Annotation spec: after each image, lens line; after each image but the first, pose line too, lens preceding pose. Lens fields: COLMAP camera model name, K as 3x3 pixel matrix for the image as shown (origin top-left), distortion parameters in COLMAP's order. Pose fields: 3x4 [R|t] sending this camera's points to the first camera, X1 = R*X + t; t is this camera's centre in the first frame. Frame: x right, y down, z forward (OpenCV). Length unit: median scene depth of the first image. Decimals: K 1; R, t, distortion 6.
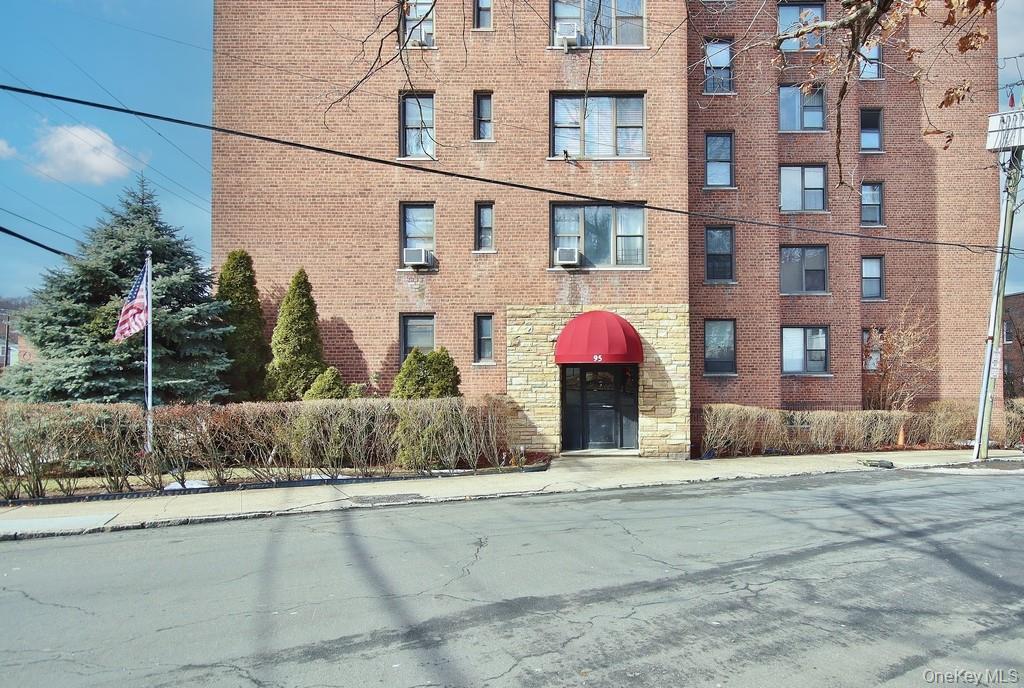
lens RADIAL K [[693.0, 0, 512.0], [0, 693.0, 344.0], [0, 0, 1]] dist [-0.000519, 0.001358]
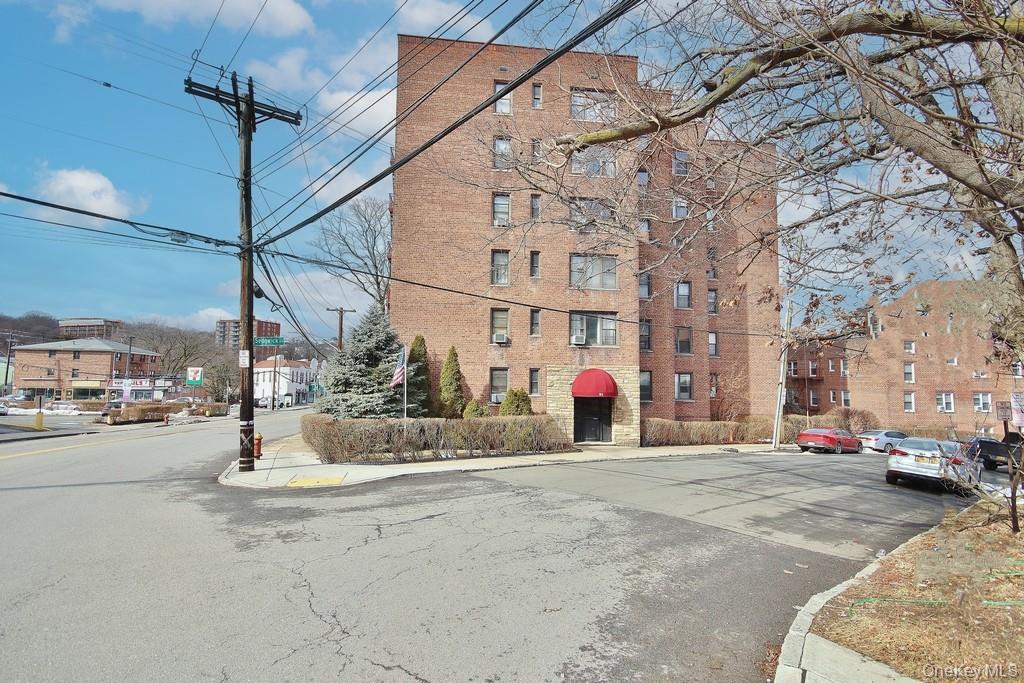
lens RADIAL K [[471.6, 0, 511.2], [0, 471.6, 344.3], [0, 0, 1]] dist [0.001160, -0.000507]
pose [[0.993856, 0.025937, 0.107601, -0.242014], [-0.019534, 0.997999, -0.060144, -0.031714], [-0.108945, 0.057673, 0.992373, -0.266949]]
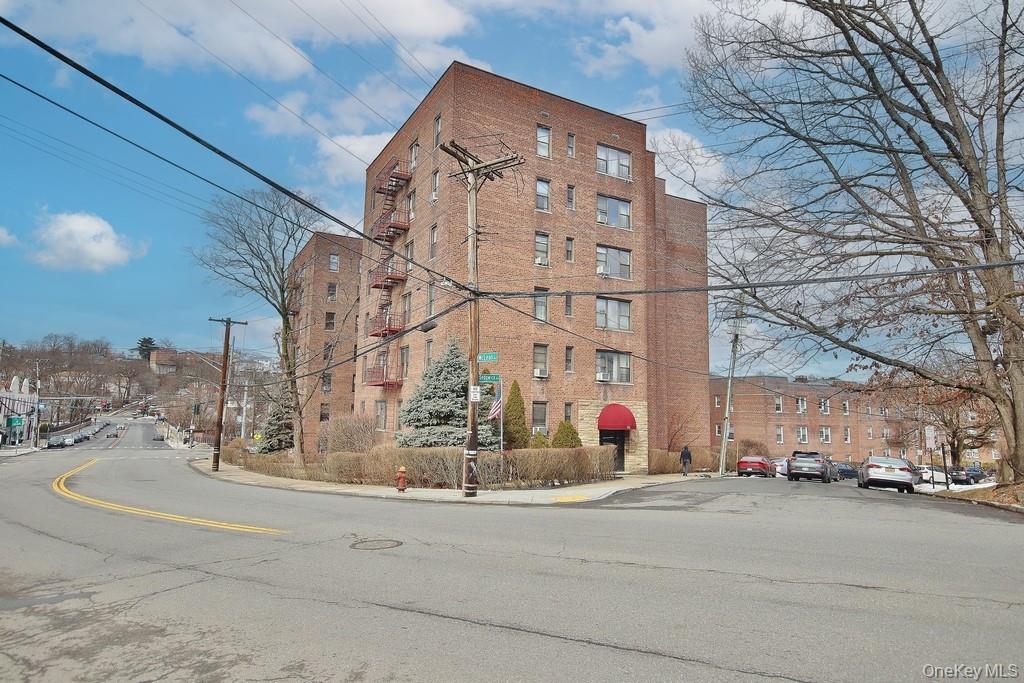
lens RADIAL K [[590.3, 0, 510.2], [0, 590.3, 346.6], [0, 0, 1]] dist [0.000034, 0.000193]
pose [[0.877266, 0.079762, 0.473331, -0.994345], [-0.034000, 0.993946, -0.104476, -0.021837], [-0.478799, 0.075560, 0.874667, -0.407764]]
